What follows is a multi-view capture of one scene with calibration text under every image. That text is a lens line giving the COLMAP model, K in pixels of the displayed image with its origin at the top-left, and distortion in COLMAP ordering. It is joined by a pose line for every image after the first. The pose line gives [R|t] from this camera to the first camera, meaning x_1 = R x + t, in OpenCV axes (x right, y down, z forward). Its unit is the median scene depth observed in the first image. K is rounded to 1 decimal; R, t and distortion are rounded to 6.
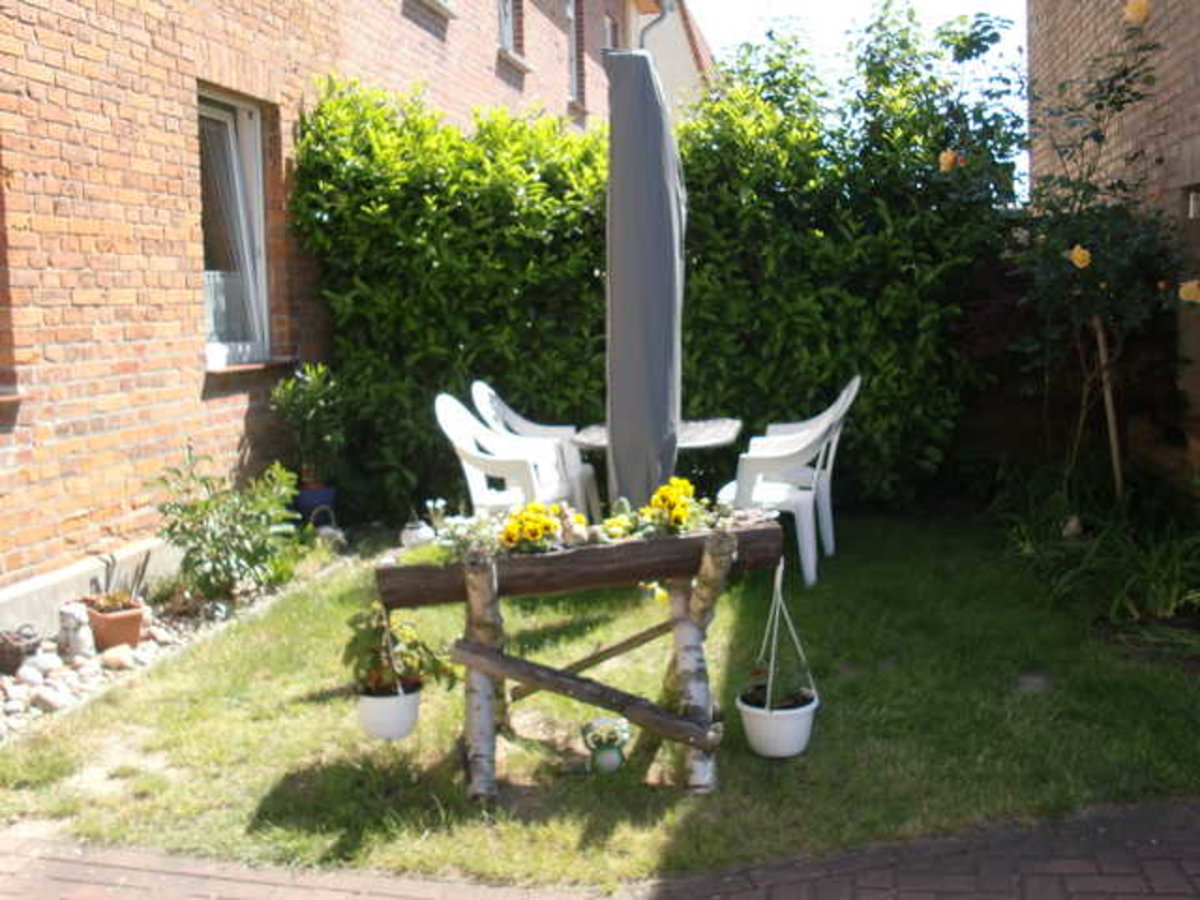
lens RADIAL K [[1281.2, 0, 600.0], [0, 1281.2, 450.0], [0, 0, 1]] dist [-0.177699, 0.183716]
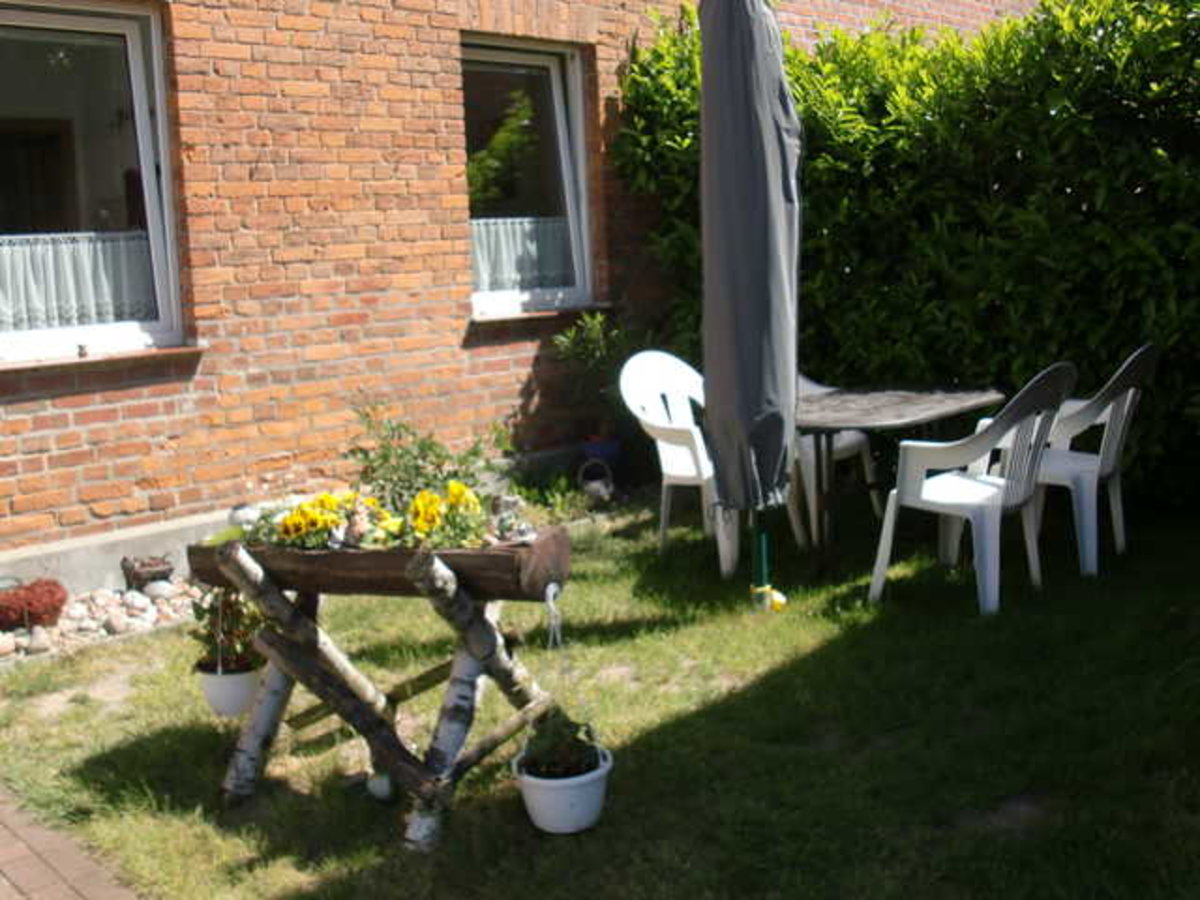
lens RADIAL K [[1281.2, 0, 600.0], [0, 1281.2, 450.0], [0, 0, 1]] dist [-0.177699, 0.183716]
pose [[0.823398, 0.072217, -0.562850, 0.415234], [-0.037477, 0.996624, 0.073048, -0.042807], [0.566225, -0.039053, 0.823325, 0.239956]]
